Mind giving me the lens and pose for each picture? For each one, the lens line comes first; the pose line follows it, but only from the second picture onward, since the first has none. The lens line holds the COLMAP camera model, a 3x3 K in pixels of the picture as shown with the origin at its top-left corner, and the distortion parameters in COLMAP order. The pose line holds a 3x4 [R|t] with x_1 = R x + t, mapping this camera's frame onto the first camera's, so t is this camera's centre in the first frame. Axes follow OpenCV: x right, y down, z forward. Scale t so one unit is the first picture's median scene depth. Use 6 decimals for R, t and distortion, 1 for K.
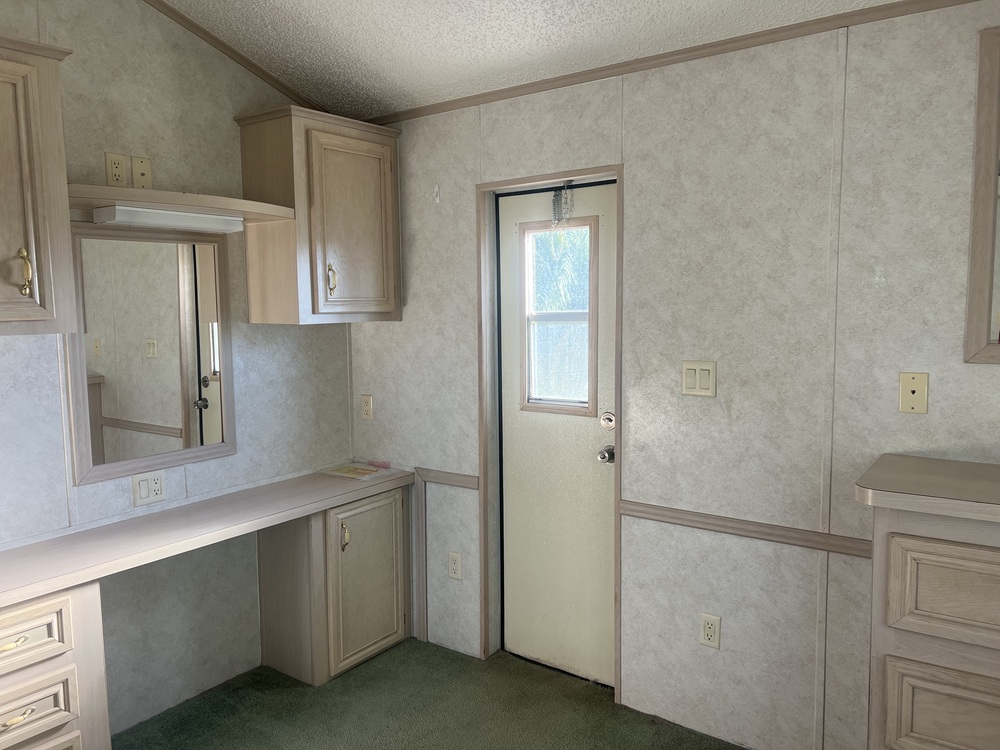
lens RADIAL K [[751.6, 0, 500.1], [0, 751.6, 375.6], [0, 0, 1]] dist [0.043774, -0.049487]
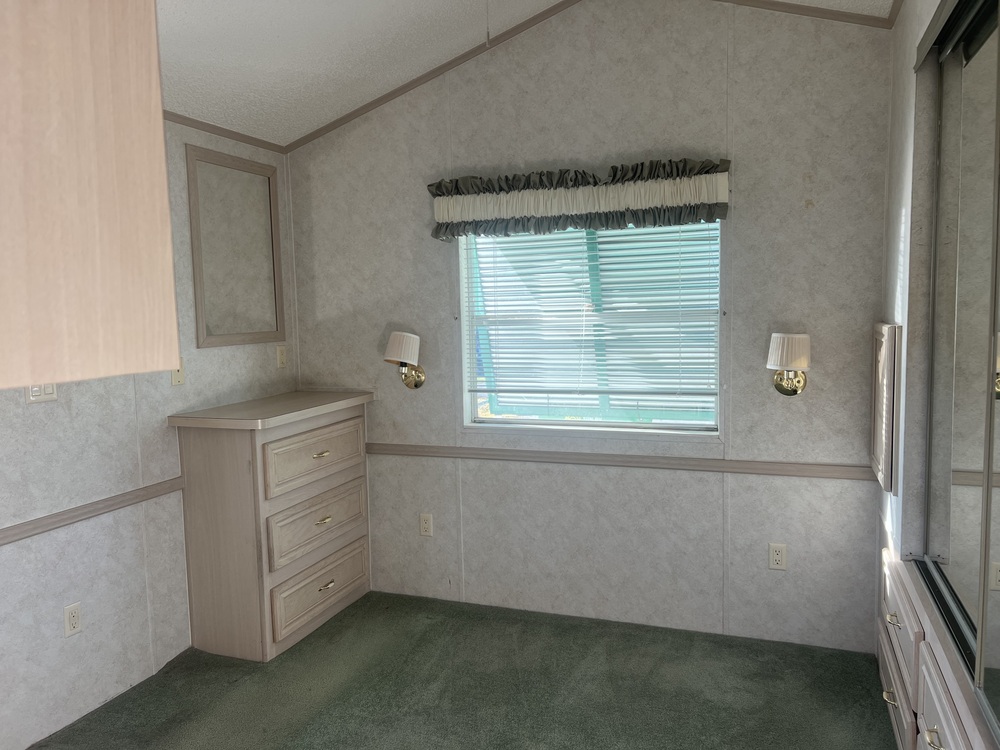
lens RADIAL K [[751.6, 0, 496.3], [0, 751.6, 378.9], [0, 0, 1]] dist [0.043774, -0.049487]
pose [[-0.260756, -0.074690, 0.962511, -0.930160], [0.122377, 0.986403, 0.109698, -0.043561], [-0.957617, 0.146394, -0.248070, 0.680457]]
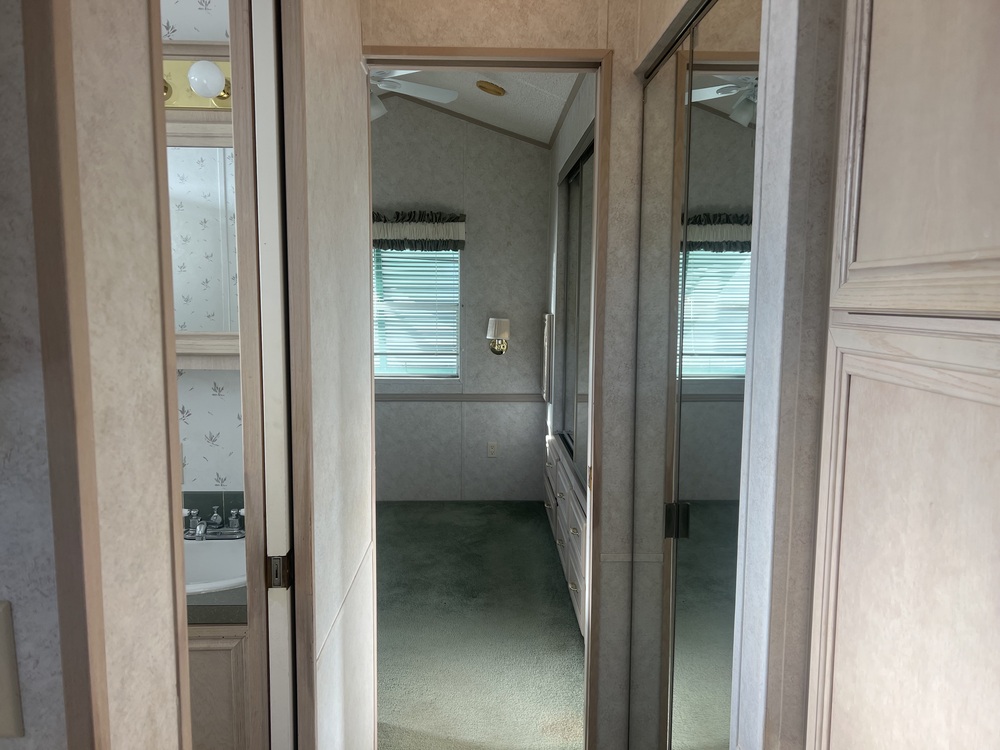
lens RADIAL K [[751.6, 0, 500.5], [0, 751.6, 377.8], [0, 0, 1]] dist [0.043774, -0.049487]
pose [[-0.602760, -0.080029, 0.793899, -1.464571], [0.074823, 0.984904, 0.156093, -0.081579], [-0.794407, 0.153489, -0.587673, 1.097160]]
